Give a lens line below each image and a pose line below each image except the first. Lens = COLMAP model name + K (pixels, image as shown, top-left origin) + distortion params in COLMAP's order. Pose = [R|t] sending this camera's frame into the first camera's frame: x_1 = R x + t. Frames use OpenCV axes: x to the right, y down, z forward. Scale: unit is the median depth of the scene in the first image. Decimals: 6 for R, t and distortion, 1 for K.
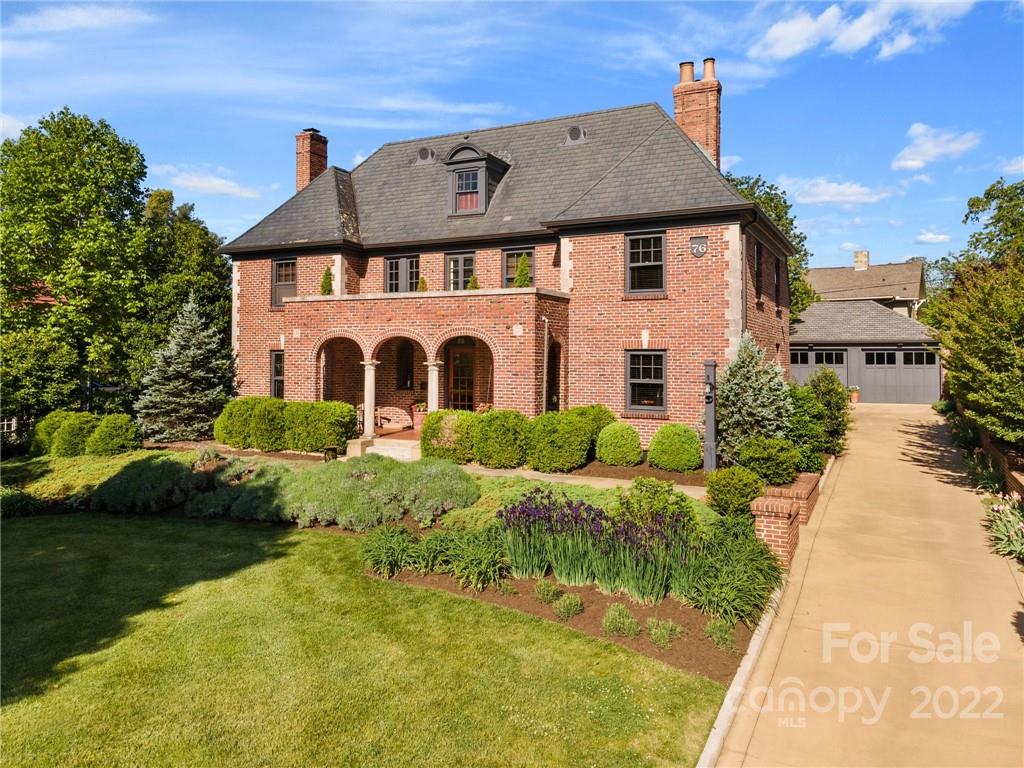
lens RADIAL K [[745.6, 0, 513.1], [0, 745.6, 357.0], [0, 0, 1]] dist [0.041234, 0.000827]
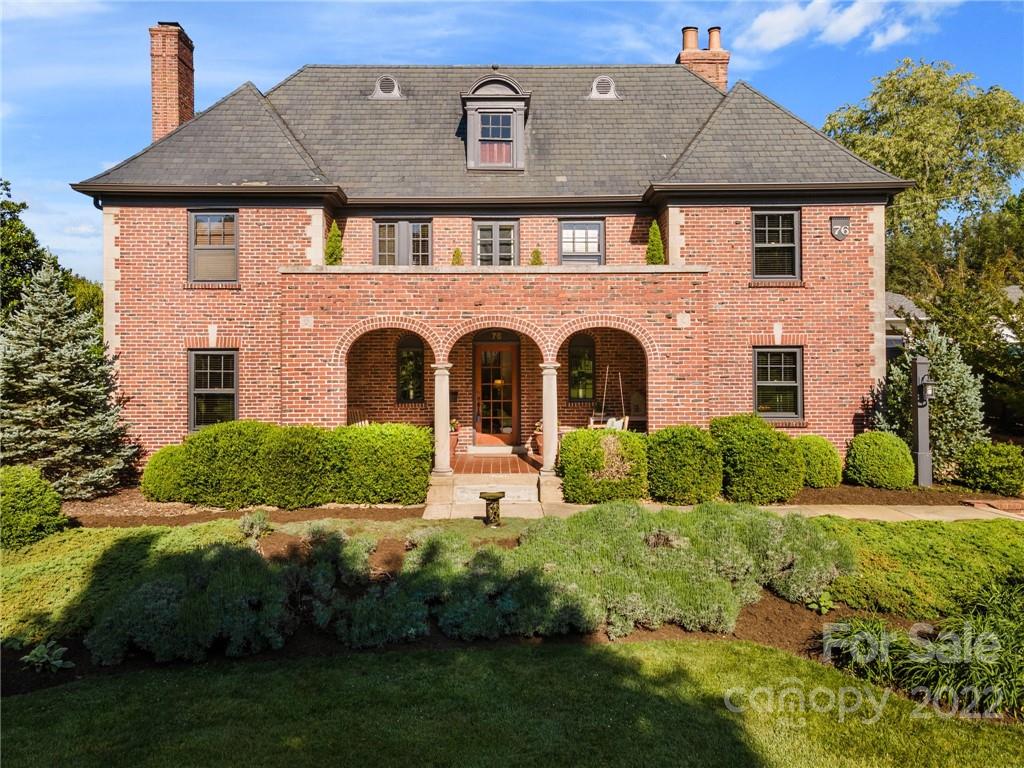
lens RADIAL K [[745.6, 0, 513.1], [0, 745.6, 357.0], [0, 0, 1]] dist [0.041234, 0.000827]
pose [[0.890771, -0.007213, 0.454394, -0.435924], [0.007003, 0.999973, 0.002144, -0.001208], [-0.454398, 0.001272, 0.890798, 0.345771]]
